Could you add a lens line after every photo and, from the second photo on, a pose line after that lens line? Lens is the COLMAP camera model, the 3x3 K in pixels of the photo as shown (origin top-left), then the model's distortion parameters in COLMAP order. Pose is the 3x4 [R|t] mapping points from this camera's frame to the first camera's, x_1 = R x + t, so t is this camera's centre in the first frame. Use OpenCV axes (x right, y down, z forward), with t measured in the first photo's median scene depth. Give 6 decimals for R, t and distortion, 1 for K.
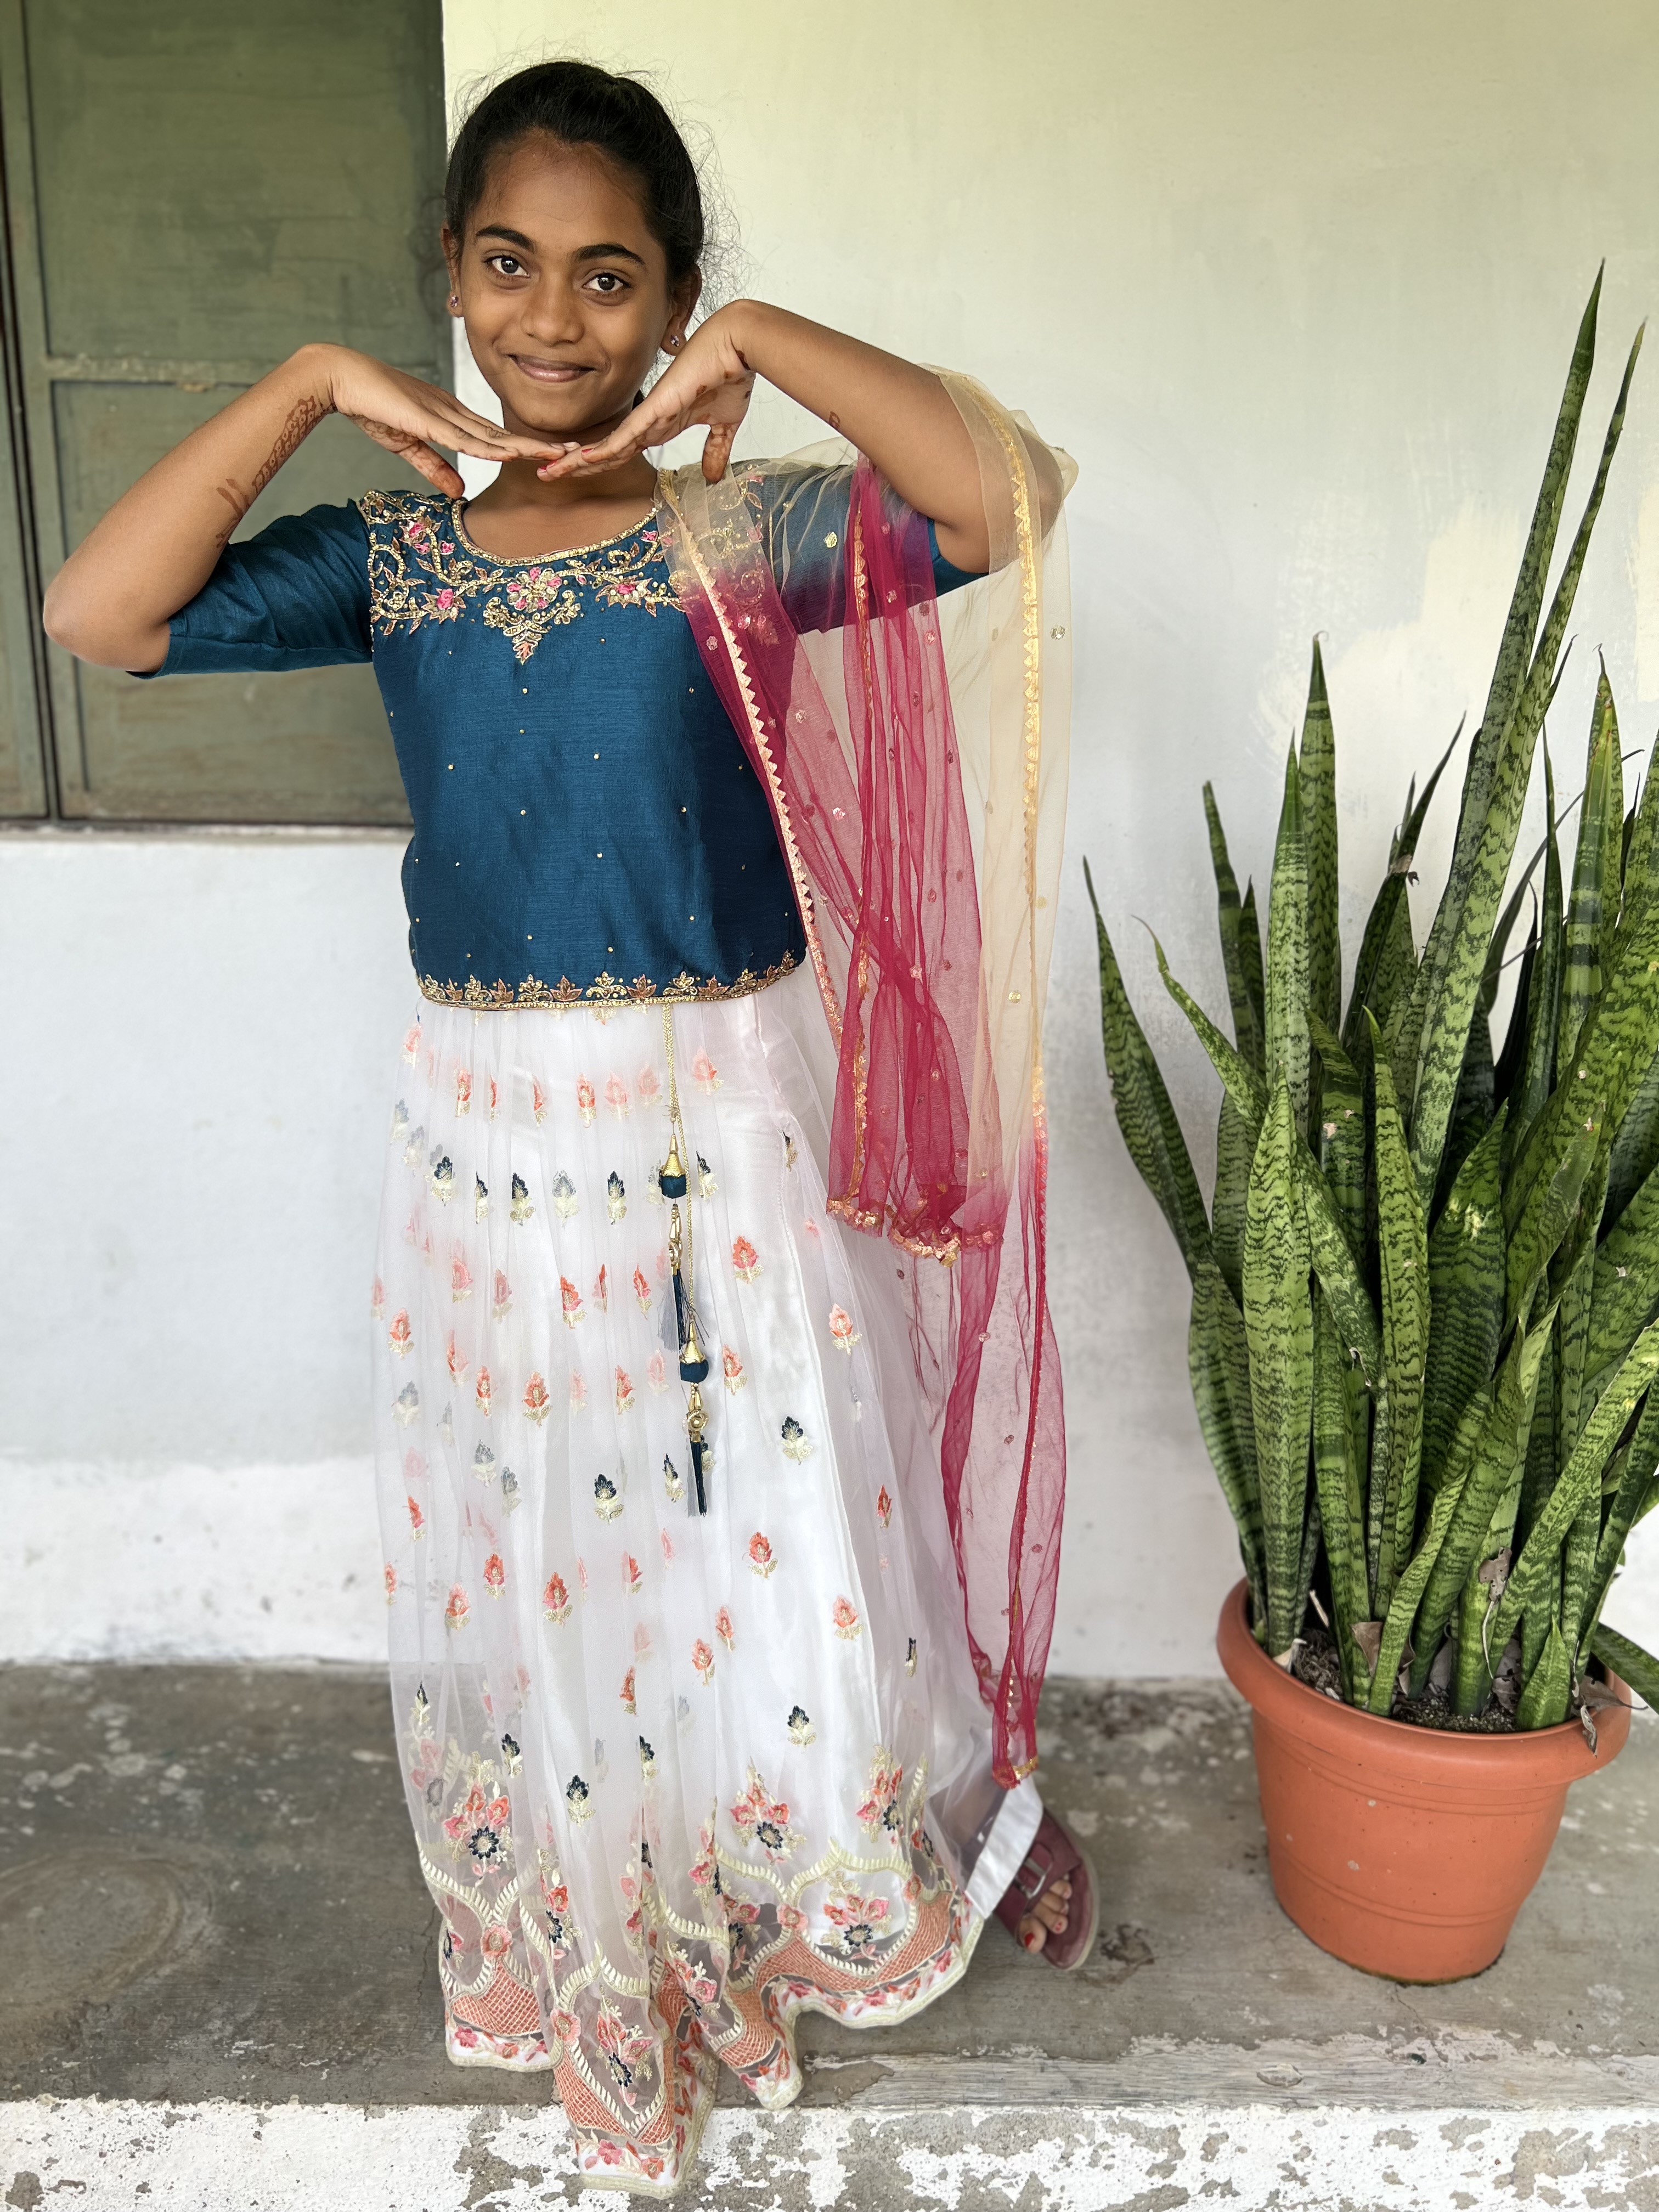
lens RADIAL K [[1659.3, 0, 820.0], [0, 1659.3, 1099.8], [0, 0, 1]] dist [0.005077, 0.000261]
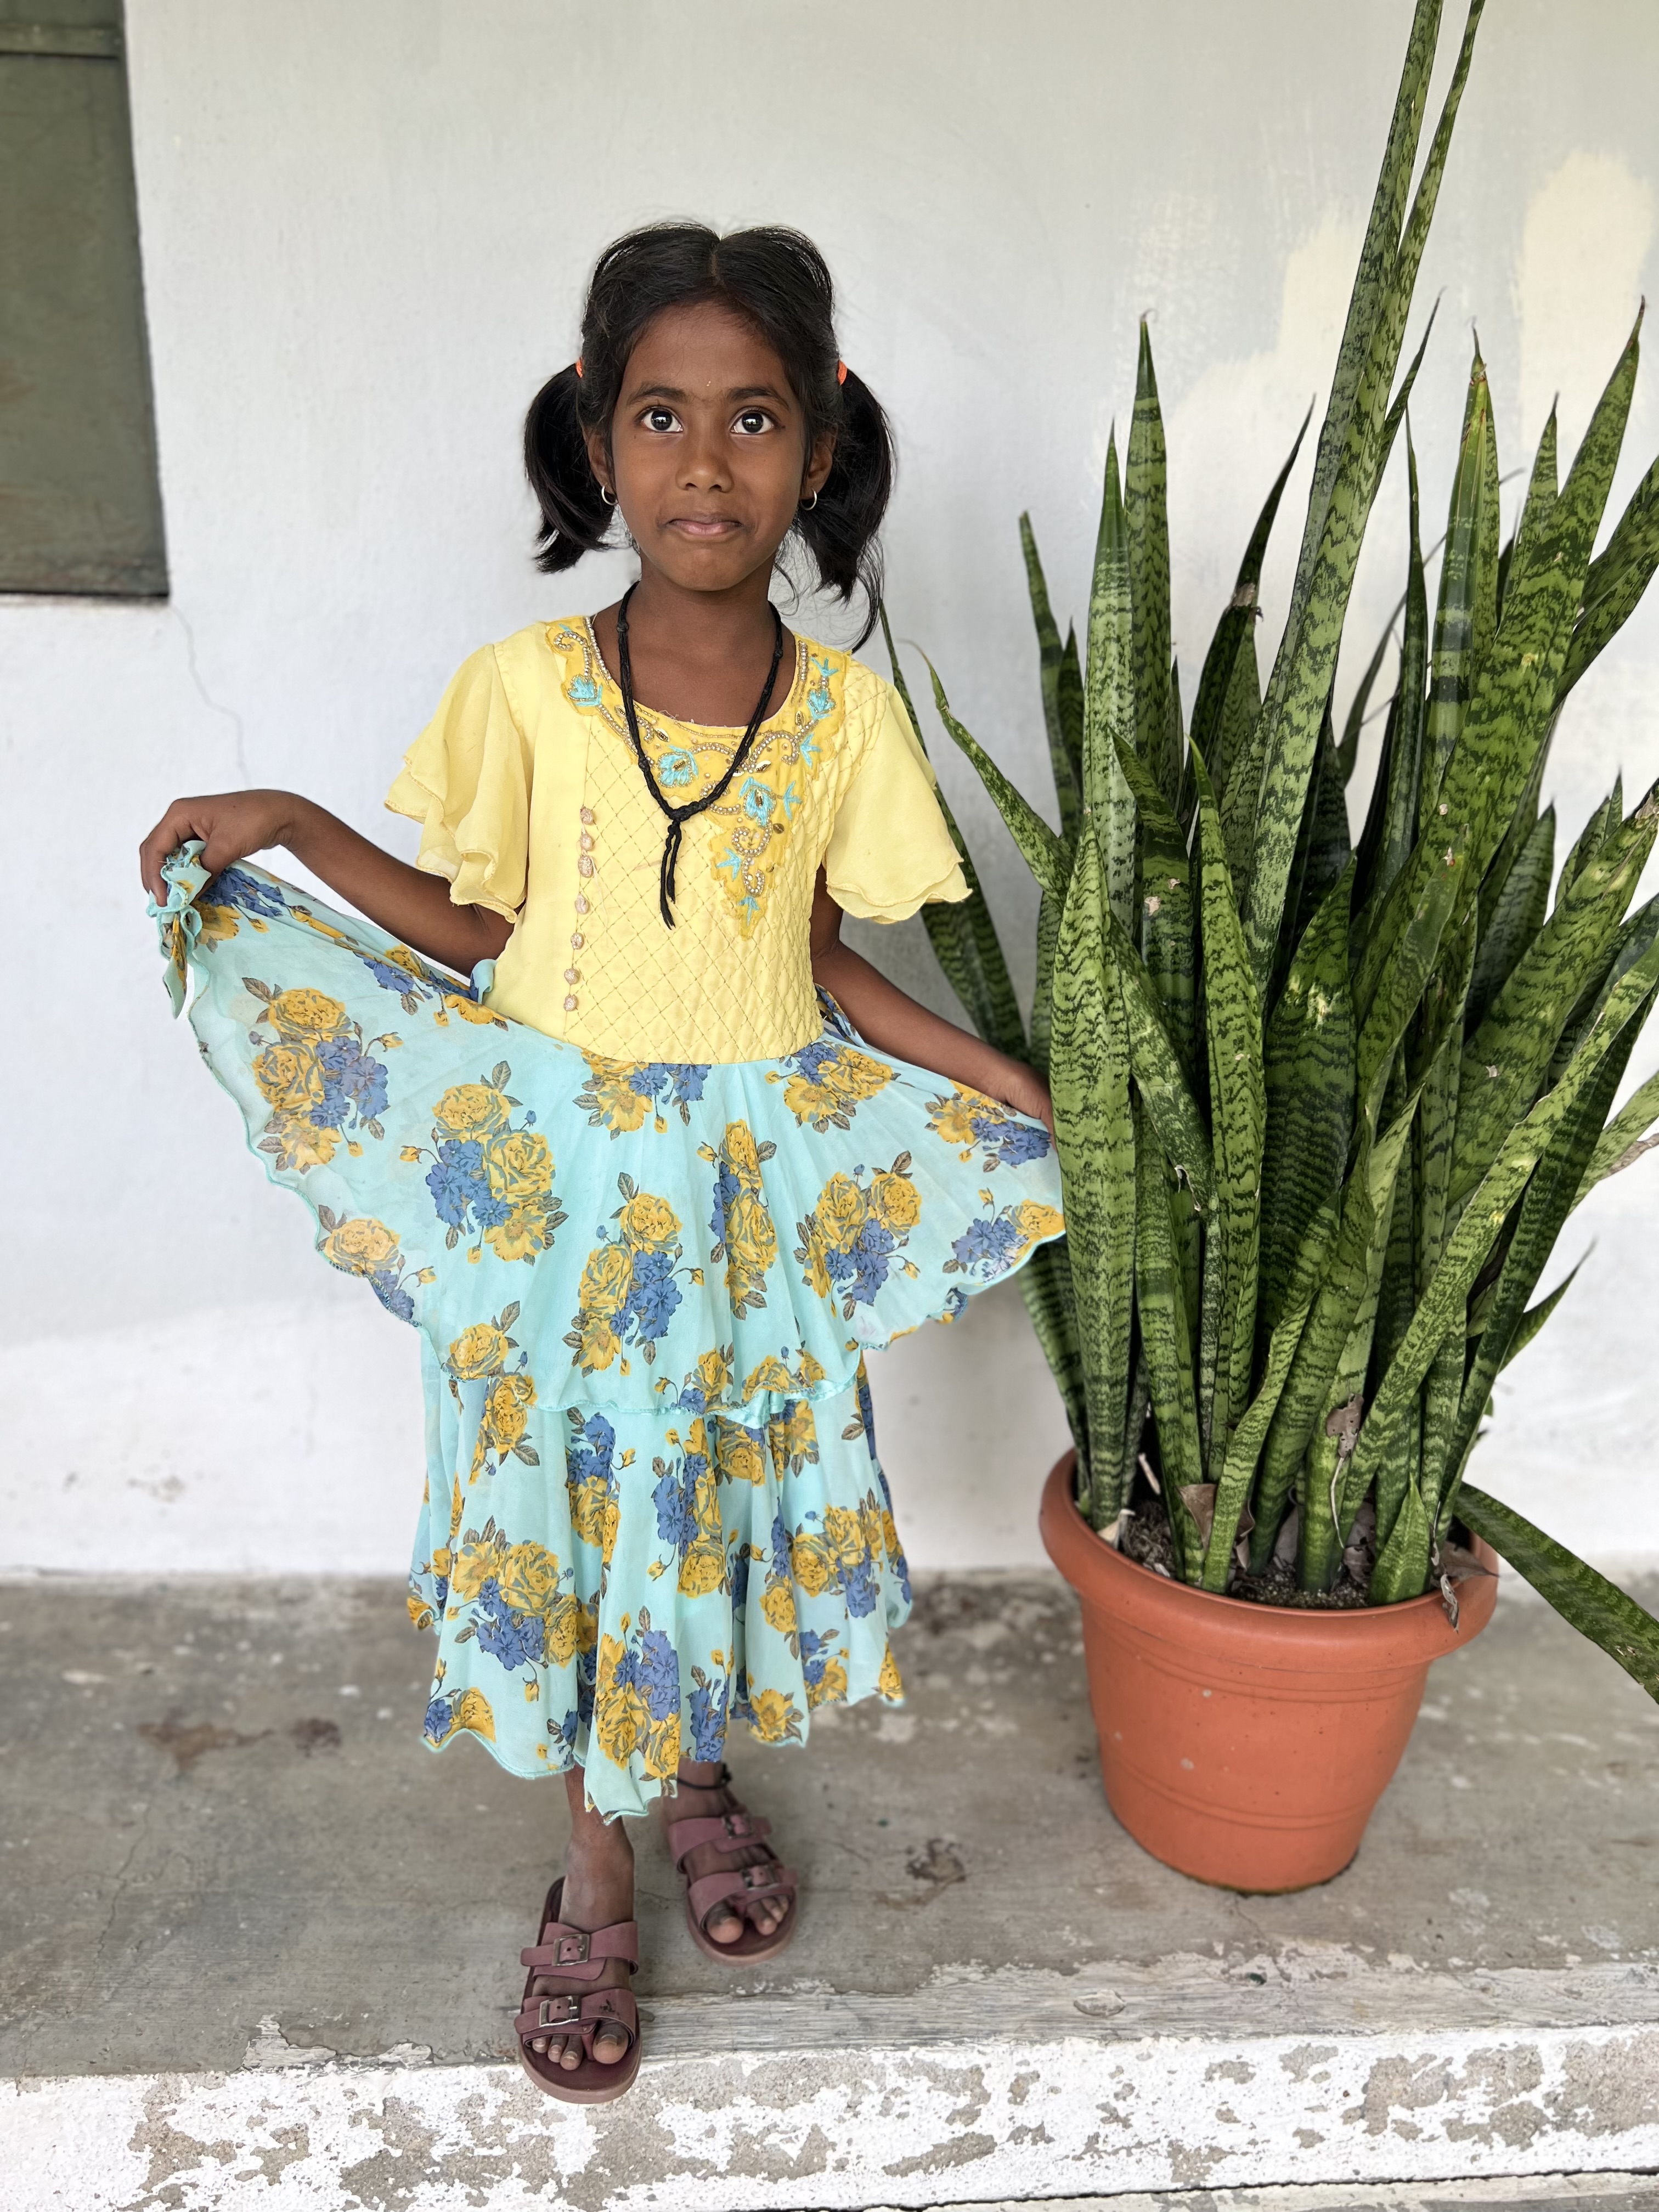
lens RADIAL K [[1655.2, 0, 818.0], [0, 1655.2, 1102.4], [0, 0, 1]] dist [0.031957, -0.040279]
pose [[0.998655, -0.008377, 0.051161, 0.091094], [0.006317, 0.999168, 0.040294, 0.081551], [-0.051456, -0.039917, 0.997877, 0.161458]]
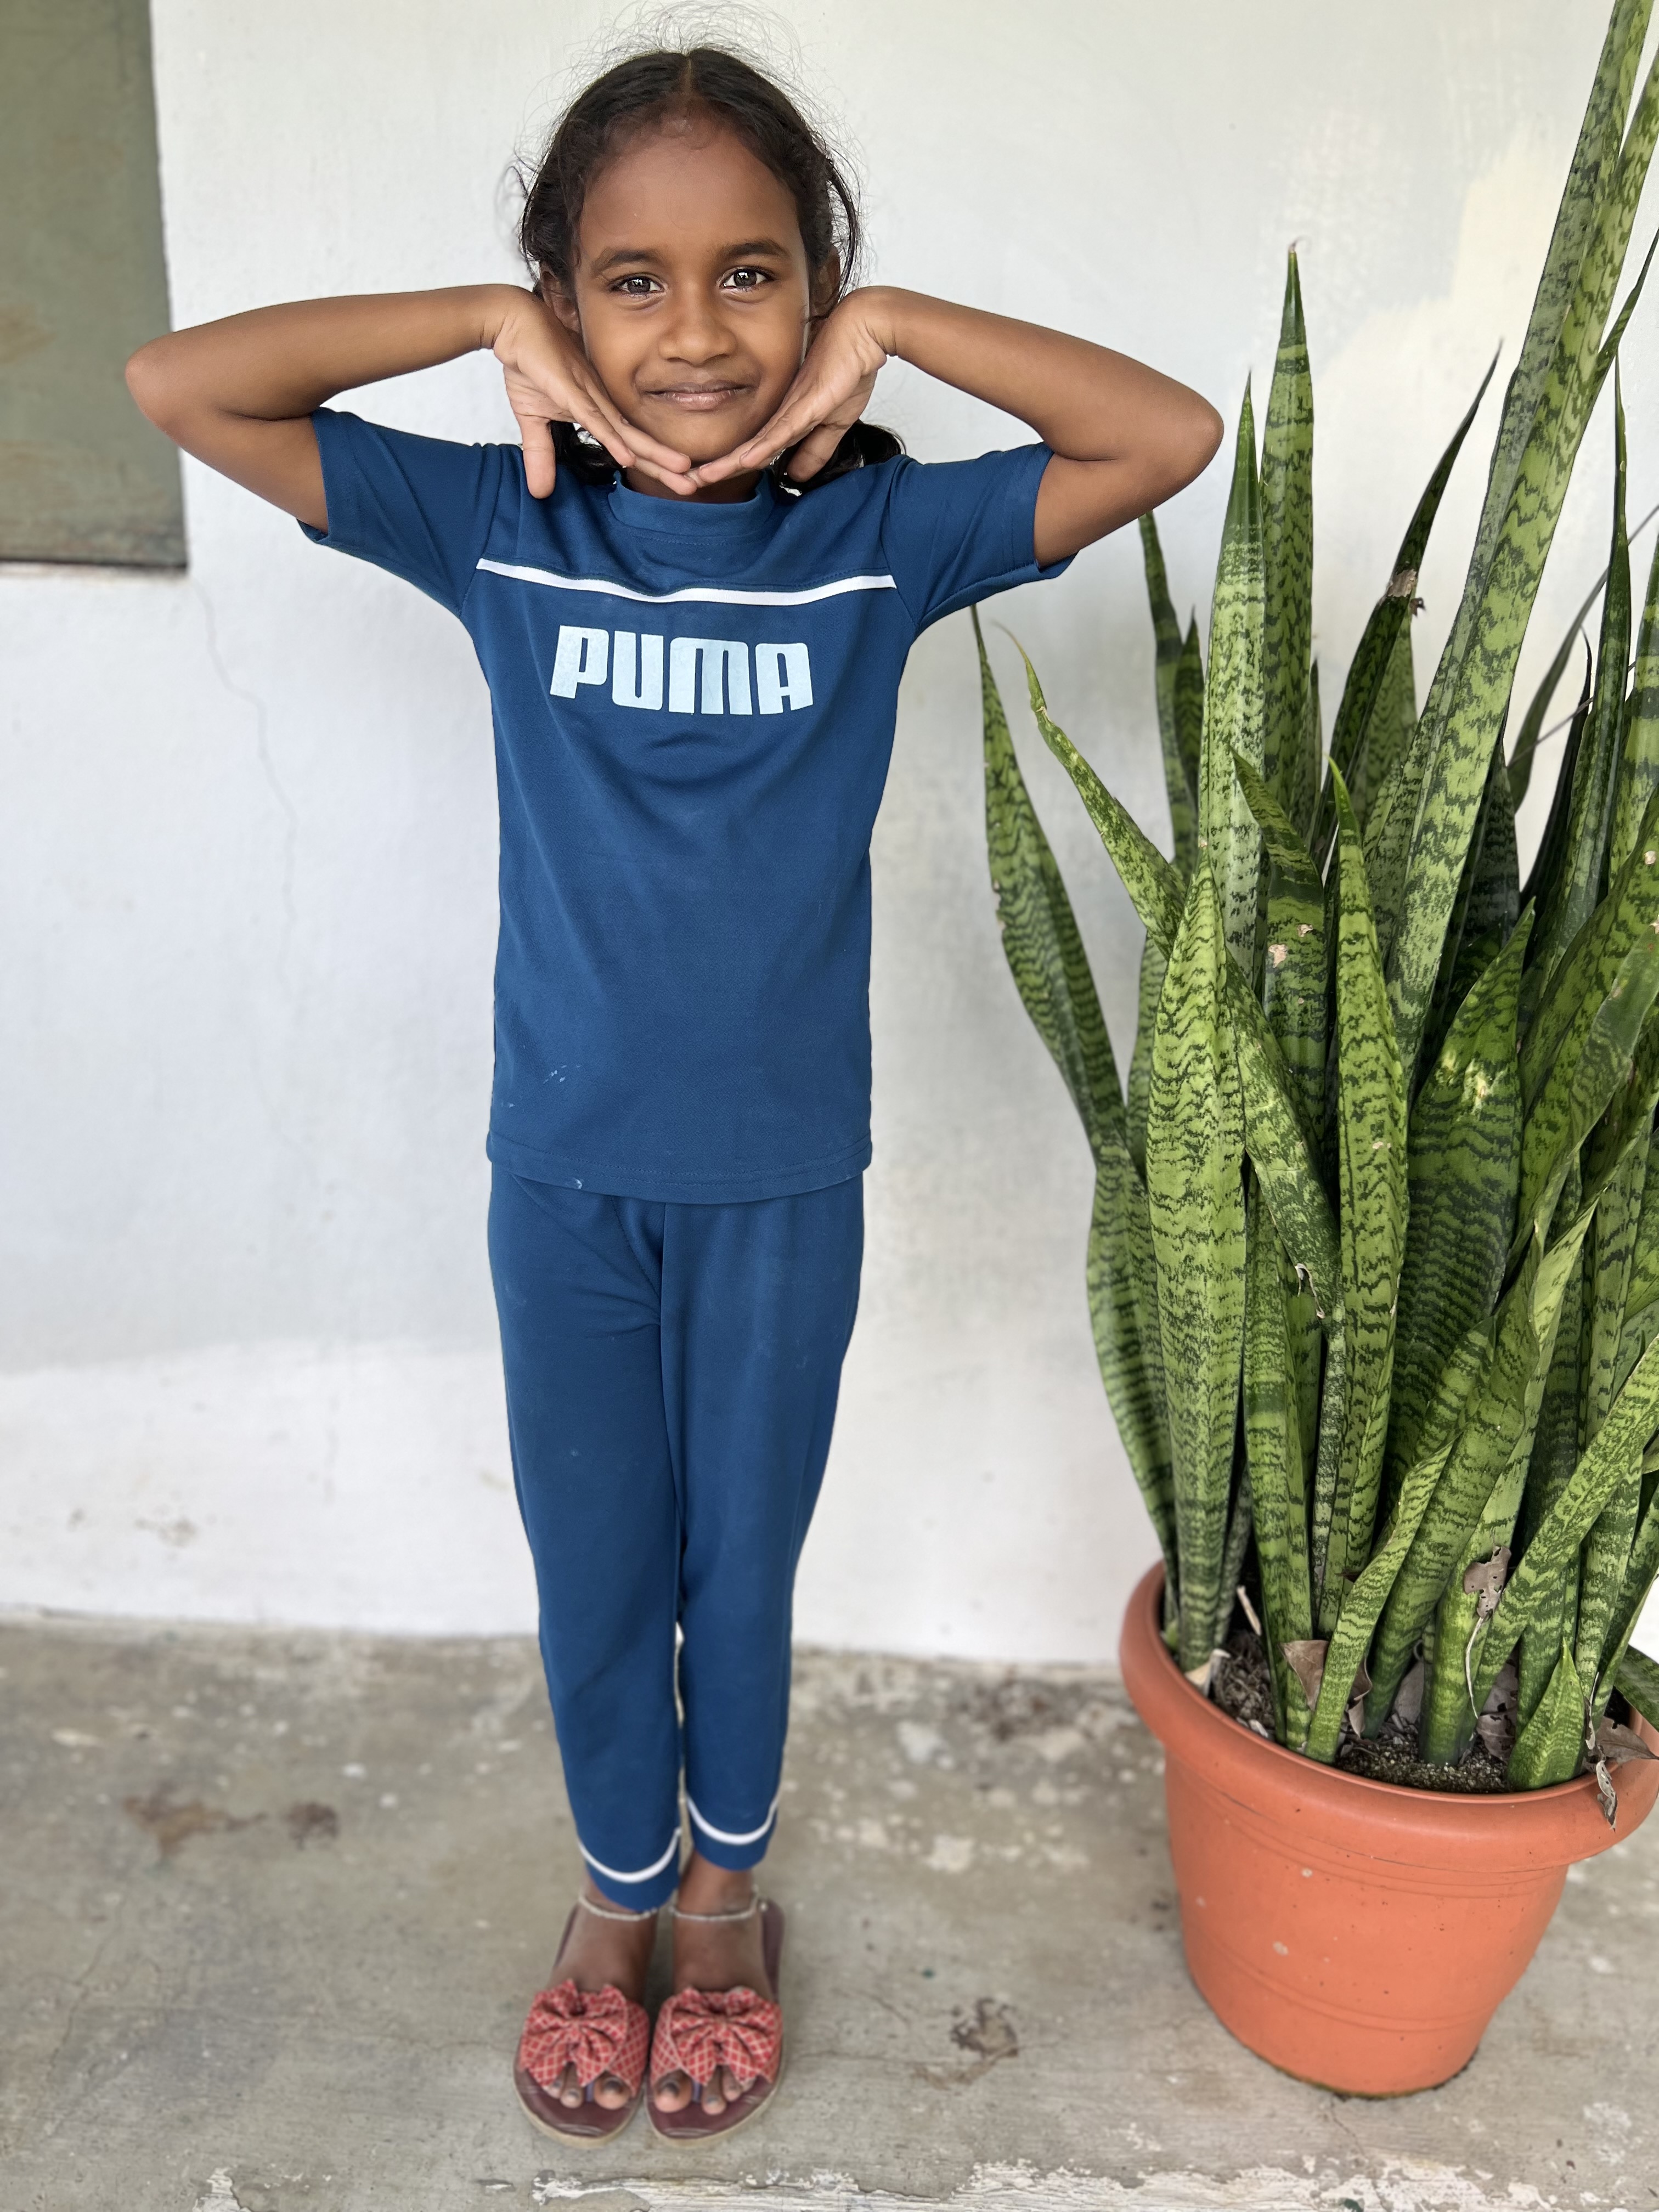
lens RADIAL K [[1649.2, 0, 826.6], [0, 1649.2, 1101.3], [0, 0, 1]] dist [0.012696, -0.016499]
pose [[0.999560, 0.025919, -0.014441, 0.125170], [-0.025106, 0.998231, 0.053893, 0.046289], [0.015813, -0.053506, 0.998442, 0.290714]]
